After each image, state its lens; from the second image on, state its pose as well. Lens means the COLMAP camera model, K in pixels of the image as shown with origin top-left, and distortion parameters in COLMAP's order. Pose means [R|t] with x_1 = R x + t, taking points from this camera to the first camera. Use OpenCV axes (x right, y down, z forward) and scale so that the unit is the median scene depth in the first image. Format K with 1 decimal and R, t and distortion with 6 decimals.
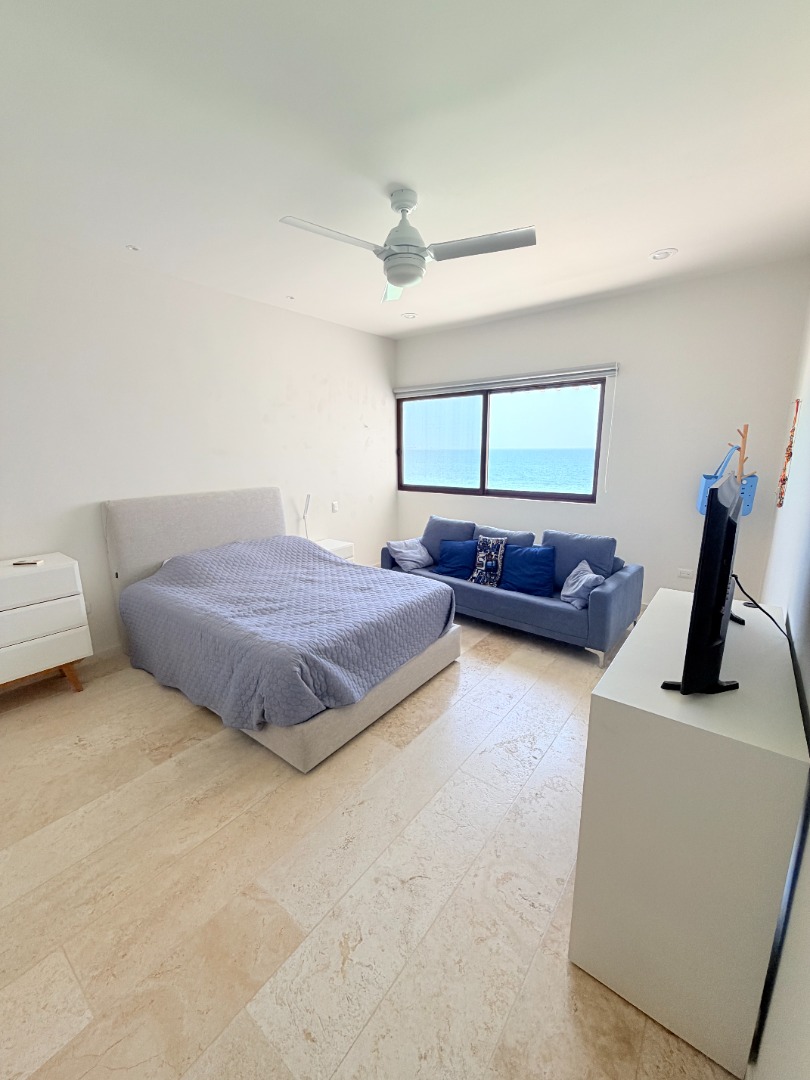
lens RADIAL K [[431.5, 0, 405.7], [0, 431.5, 538.4], [0, 0, 1]] dist [0.000501, 0.000193]
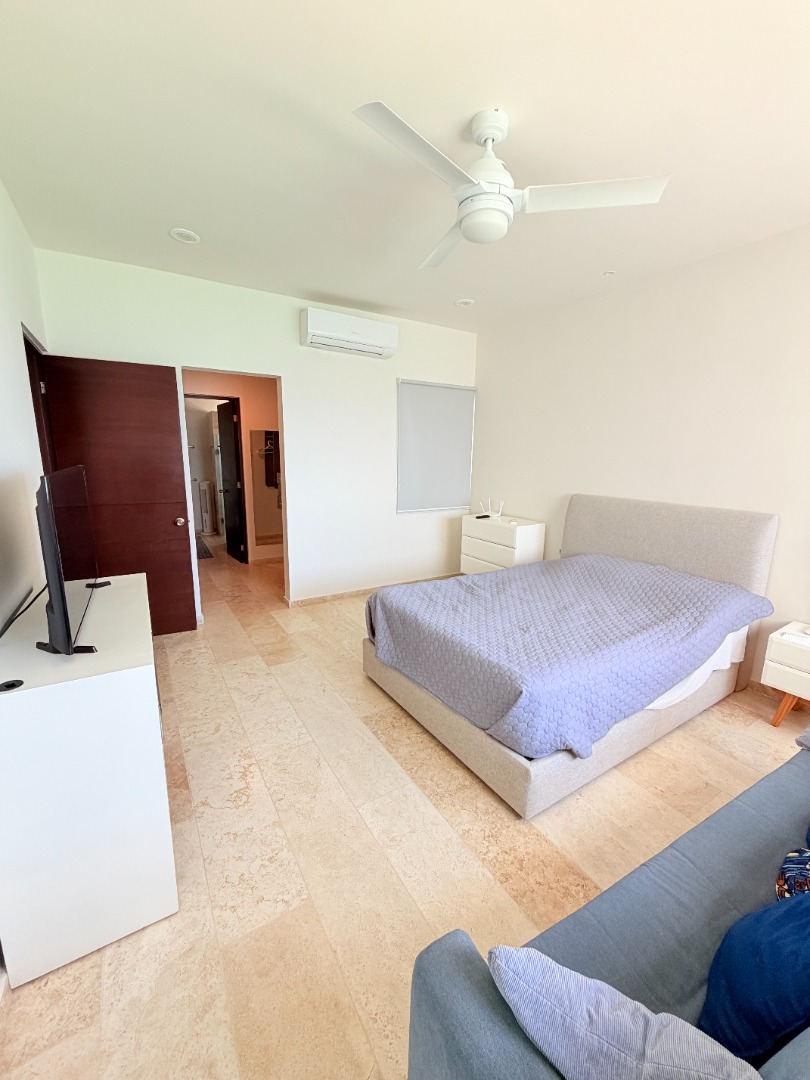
lens RADIAL K [[431.5, 0, 405.7], [0, 431.5, 538.4], [0, 0, 1]] dist [0.000501, 0.000193]
pose [[-0.346140, 0.180872, -0.920583, 0.896361], [-0.209210, 0.941651, 0.263675, -0.268609], [0.914559, 0.283863, -0.288102, 1.298084]]
